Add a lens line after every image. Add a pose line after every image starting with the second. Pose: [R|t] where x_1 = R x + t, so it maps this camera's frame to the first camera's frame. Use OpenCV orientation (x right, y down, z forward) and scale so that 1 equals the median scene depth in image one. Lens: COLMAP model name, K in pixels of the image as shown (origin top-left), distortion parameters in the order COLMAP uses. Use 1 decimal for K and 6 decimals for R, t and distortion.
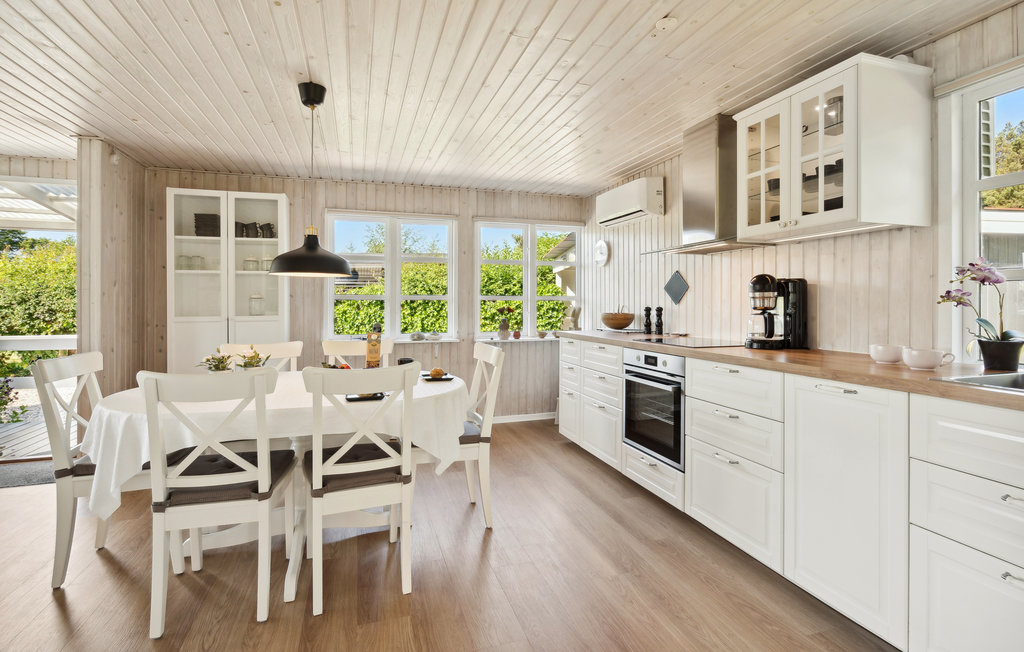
lens RADIAL K [[514.6, 0, 513.0], [0, 514.6, 302.3], [0, 0, 1]] dist [0.001931, -0.000118]
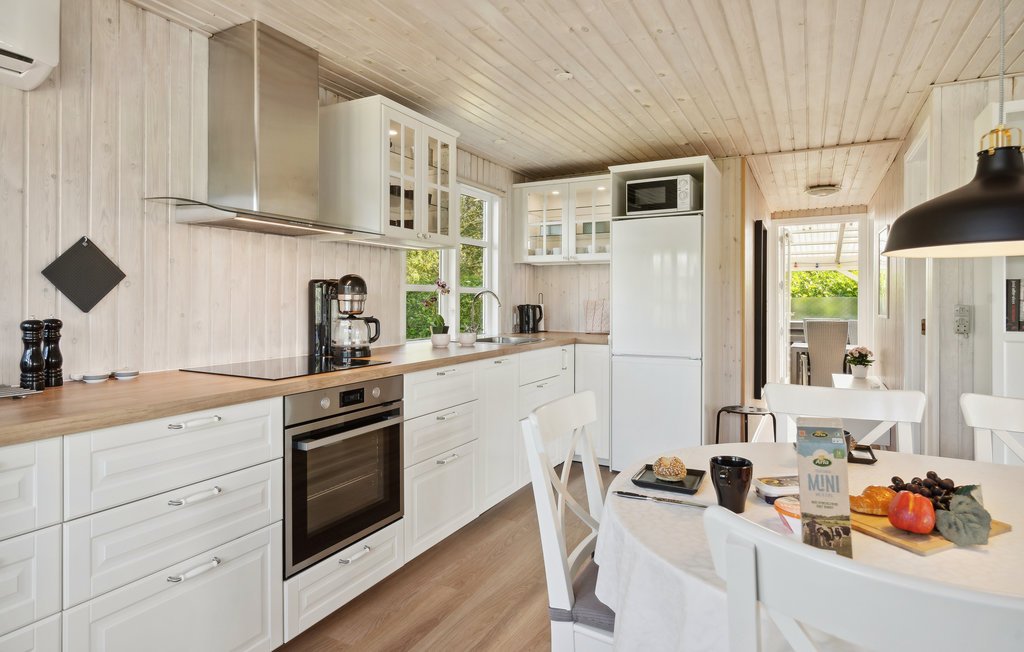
lens RADIAL K [[565.2, 0, 512.3], [0, 565.2, 300.3], [0, 0, 1]] dist [-0.000667, -0.000104]
pose [[-0.713089, -0.008372, 0.701024, -0.374020], [-0.010068, 0.999948, 0.001700, -0.012432], [-0.701002, -0.005846, -0.713136, 1.382285]]
